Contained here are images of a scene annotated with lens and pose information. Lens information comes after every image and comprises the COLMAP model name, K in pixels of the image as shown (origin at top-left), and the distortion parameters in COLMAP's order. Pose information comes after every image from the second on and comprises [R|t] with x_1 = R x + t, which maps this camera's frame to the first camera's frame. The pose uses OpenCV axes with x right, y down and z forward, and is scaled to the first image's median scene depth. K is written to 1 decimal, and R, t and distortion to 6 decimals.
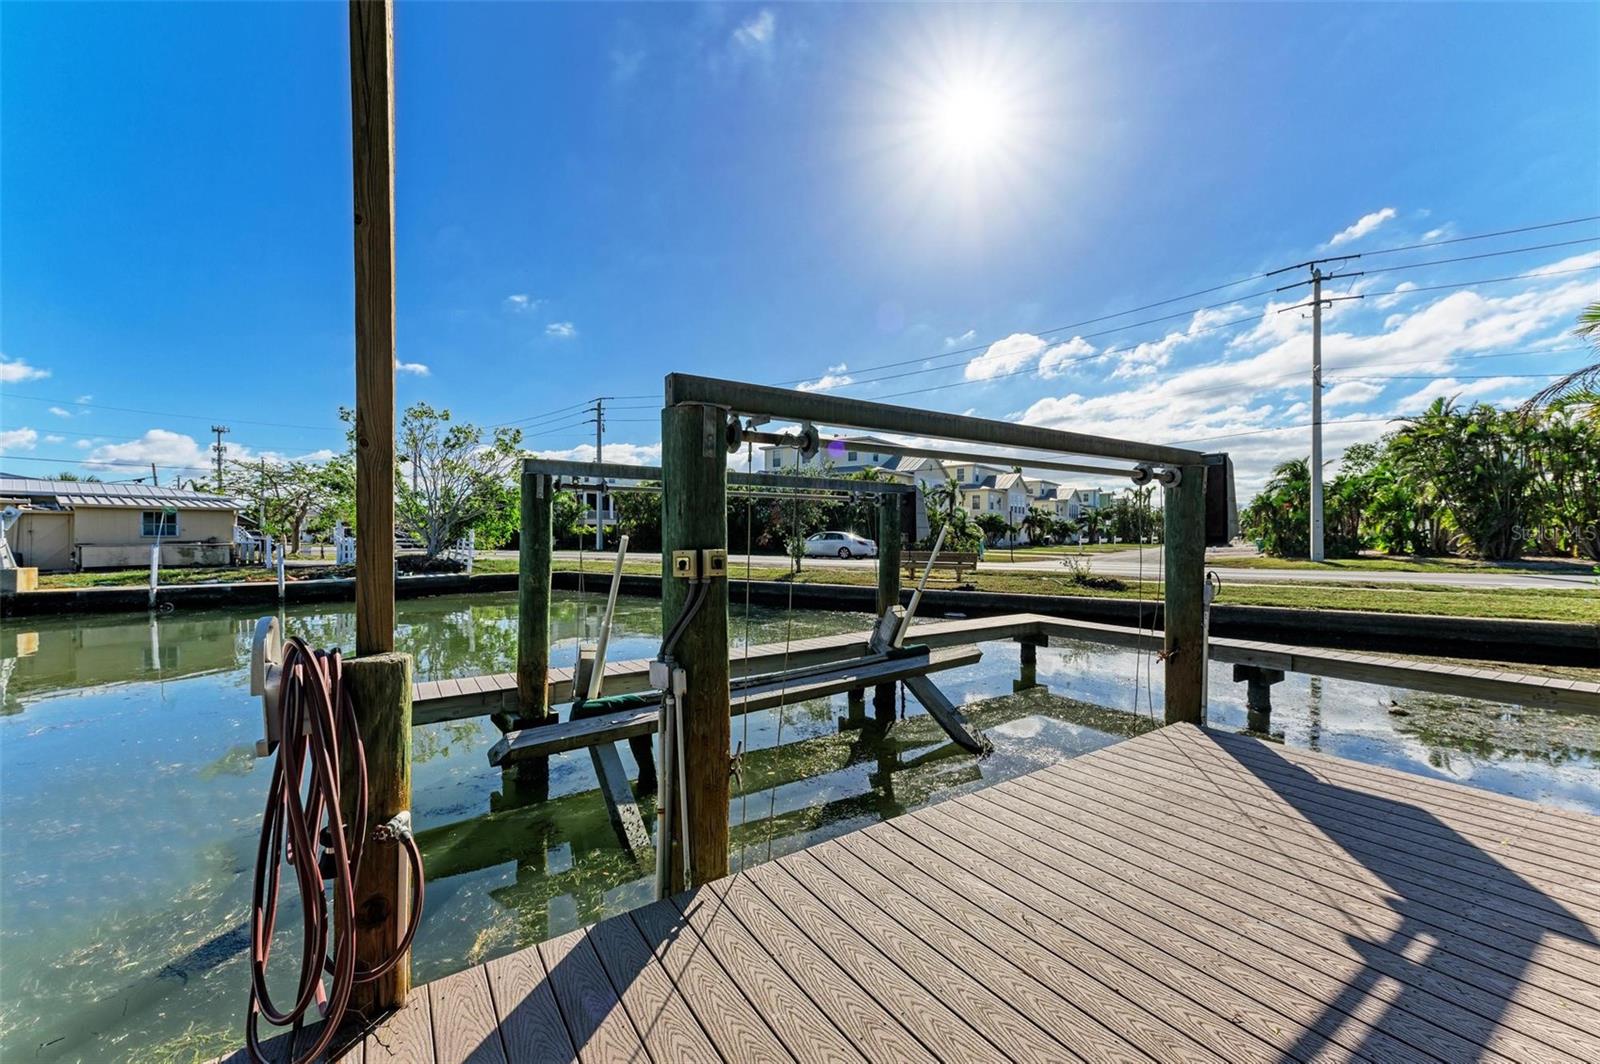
lens RADIAL K [[615.7, 0, 801.9], [0, 615.7, 538.0], [0, 0, 1]] dist [0.010517, -0.002618]
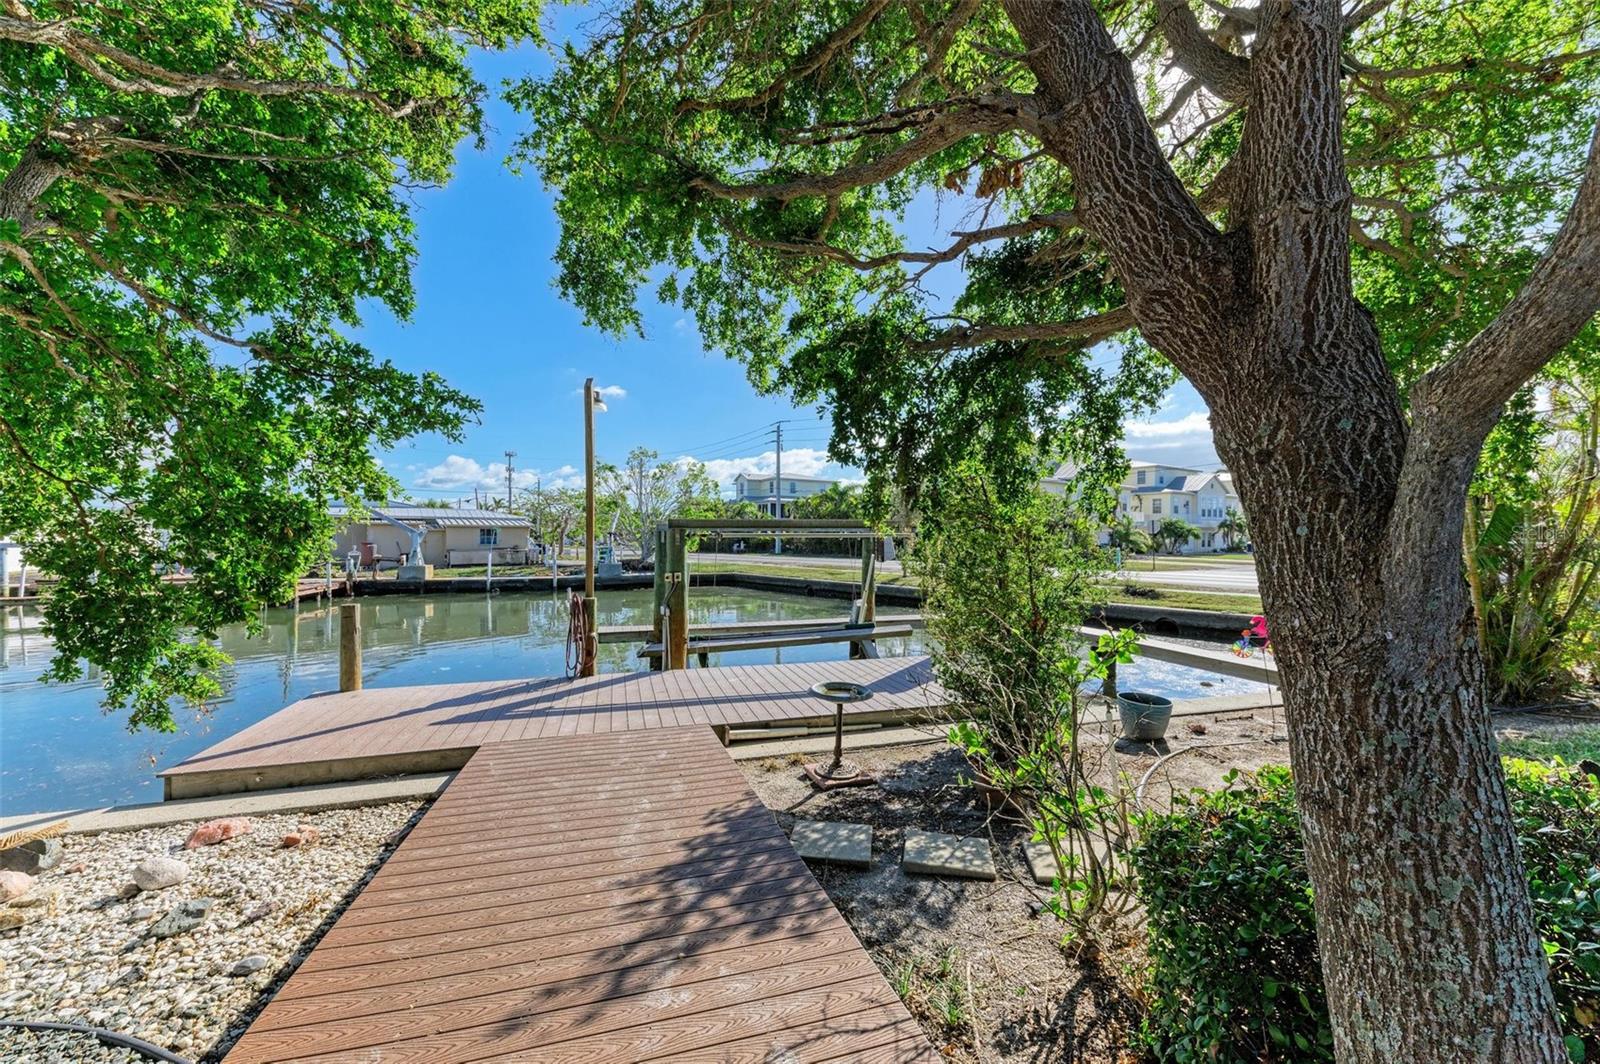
lens RADIAL K [[601.3, 0, 799.3], [0, 601.3, 538.4], [0, 0, 1]] dist [0.000690, -0.000018]
pose [[0.953693, 0.001060, -0.300780, 0.149899], [-0.002177, 0.999992, -0.003380, -0.016089], [0.300774, 0.003878, 0.953687, -0.195091]]
